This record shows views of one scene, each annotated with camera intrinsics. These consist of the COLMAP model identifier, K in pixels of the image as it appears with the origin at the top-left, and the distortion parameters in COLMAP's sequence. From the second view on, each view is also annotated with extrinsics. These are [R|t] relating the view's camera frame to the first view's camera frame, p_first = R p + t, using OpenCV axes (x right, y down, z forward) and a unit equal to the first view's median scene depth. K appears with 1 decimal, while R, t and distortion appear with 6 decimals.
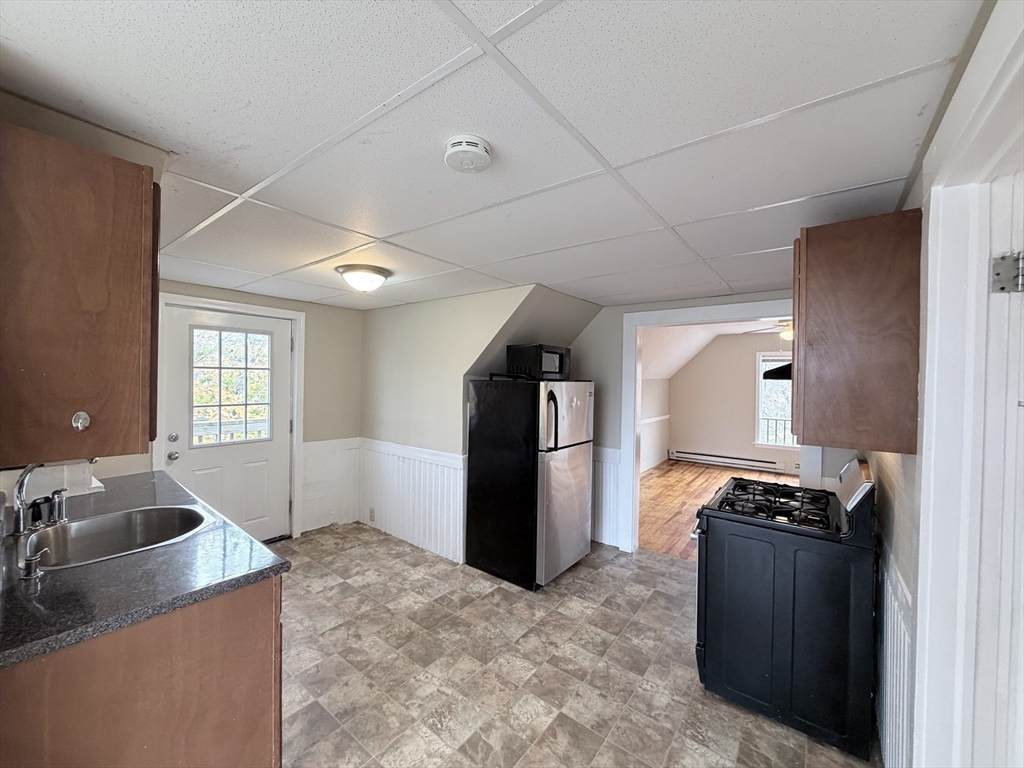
lens RADIAL K [[407.7, 0, 507.2], [0, 407.7, 381.5], [0, 0, 1]] dist [-0.003345, 0.000558]
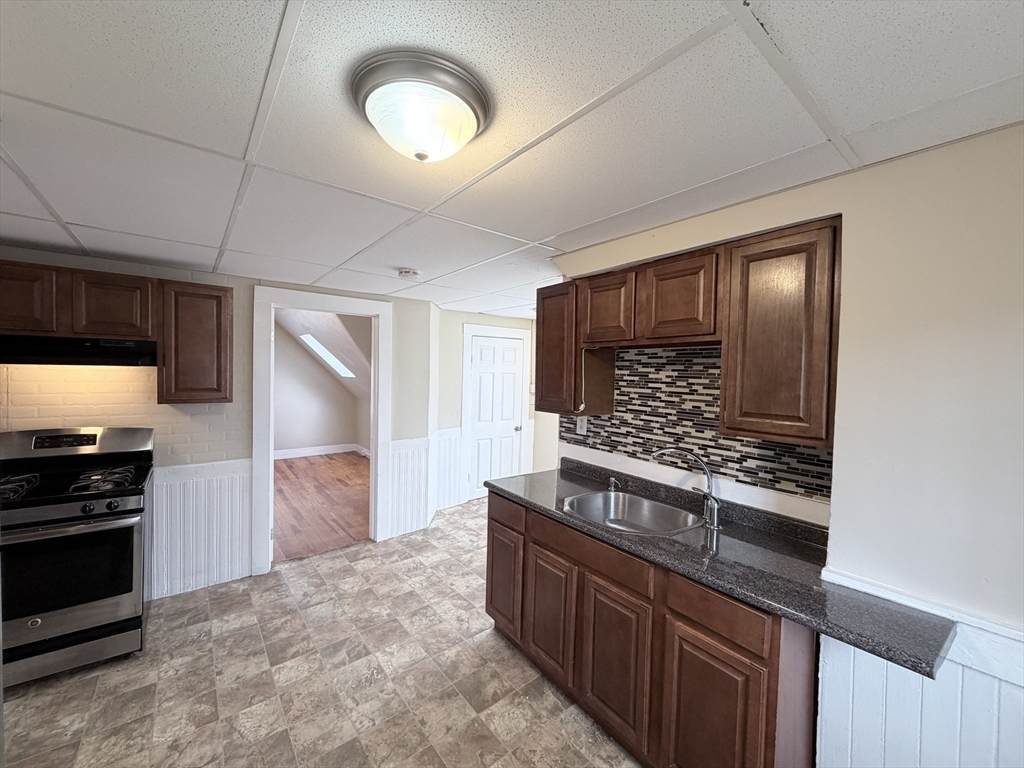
lens RADIAL K [[407.7, 0, 508.2], [0, 407.7, 379.0], [0, 0, 1]] dist [-0.003345, 0.000558]
pose [[-0.969548, -0.045483, 0.240639, -0.722314], [-0.038695, 0.998711, 0.032859, -0.040644], [-0.241823, 0.022547, -0.970058, 1.999272]]
